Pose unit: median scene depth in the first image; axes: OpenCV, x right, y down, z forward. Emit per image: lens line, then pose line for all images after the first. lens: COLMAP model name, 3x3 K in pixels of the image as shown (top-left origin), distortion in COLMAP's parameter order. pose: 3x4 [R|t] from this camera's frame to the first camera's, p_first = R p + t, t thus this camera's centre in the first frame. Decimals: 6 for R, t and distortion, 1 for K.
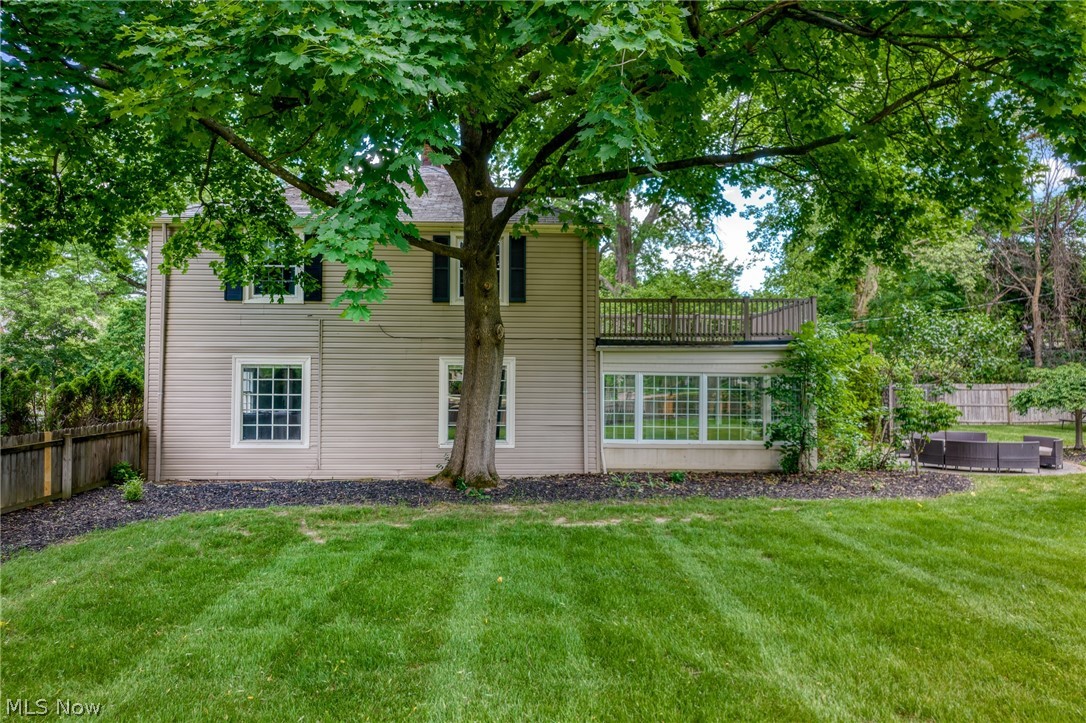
lens RADIAL K [[688.9, 0, 543.0], [0, 688.9, 361.5], [0, 0, 1]] dist [-0.002250, -0.001379]
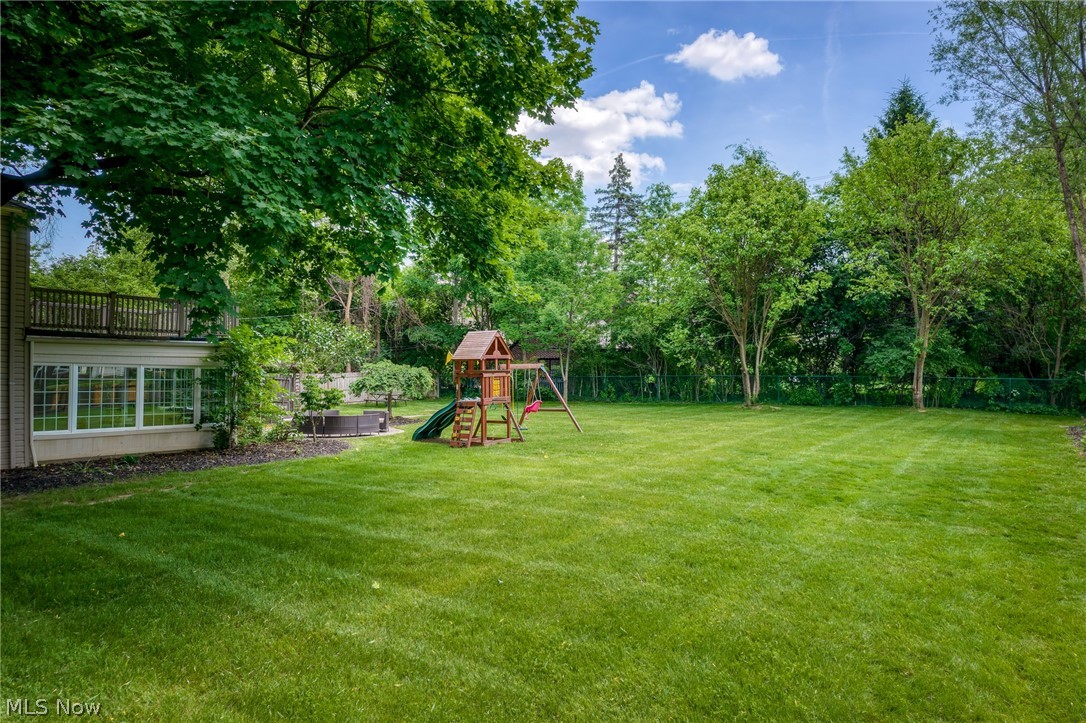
lens RADIAL K [[688.9, 0, 543.0], [0, 688.9, 361.5], [0, 0, 1]] dist [-0.002250, -0.001379]
pose [[0.580418, 0.014482, 0.814190, -0.286184], [-0.028368, 0.999595, 0.002443, -0.009427], [-0.813824, -0.024515, 0.580594, -0.149667]]
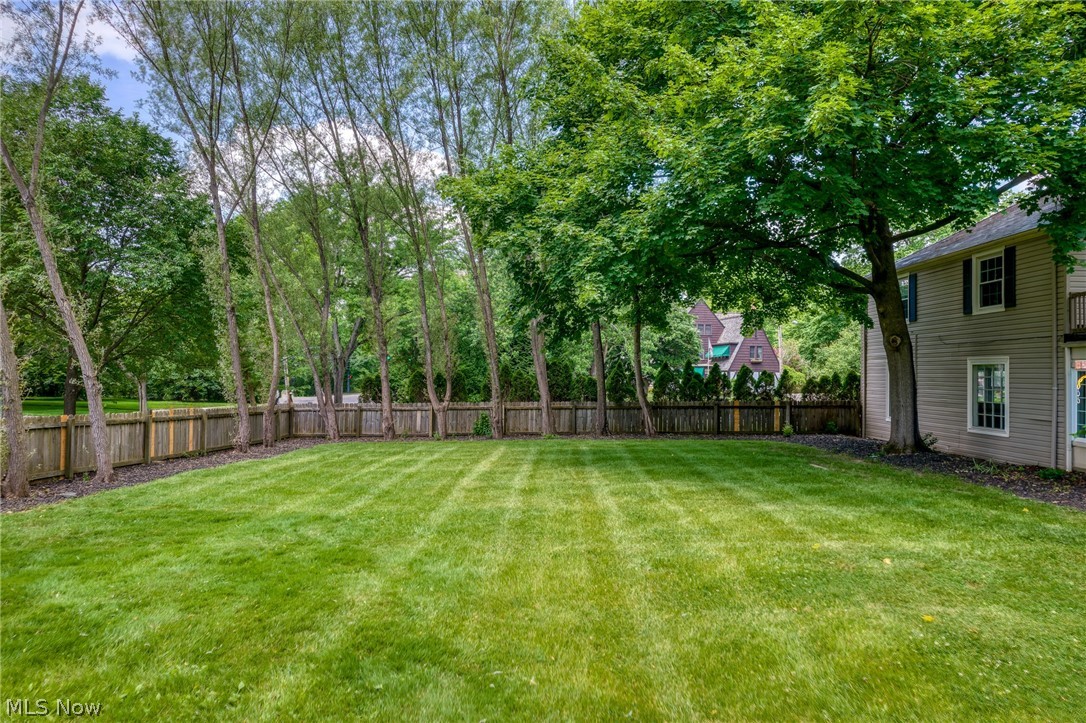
lens RADIAL K [[688.9, 0, 543.0], [0, 688.9, 361.5], [0, 0, 1]] dist [-0.002250, -0.001379]
pose [[-0.016043, -0.023362, -0.999598, 1.101327], [0.025789, 0.999385, -0.023771, 0.009573], [0.999539, -0.026160, -0.015431, 0.256564]]
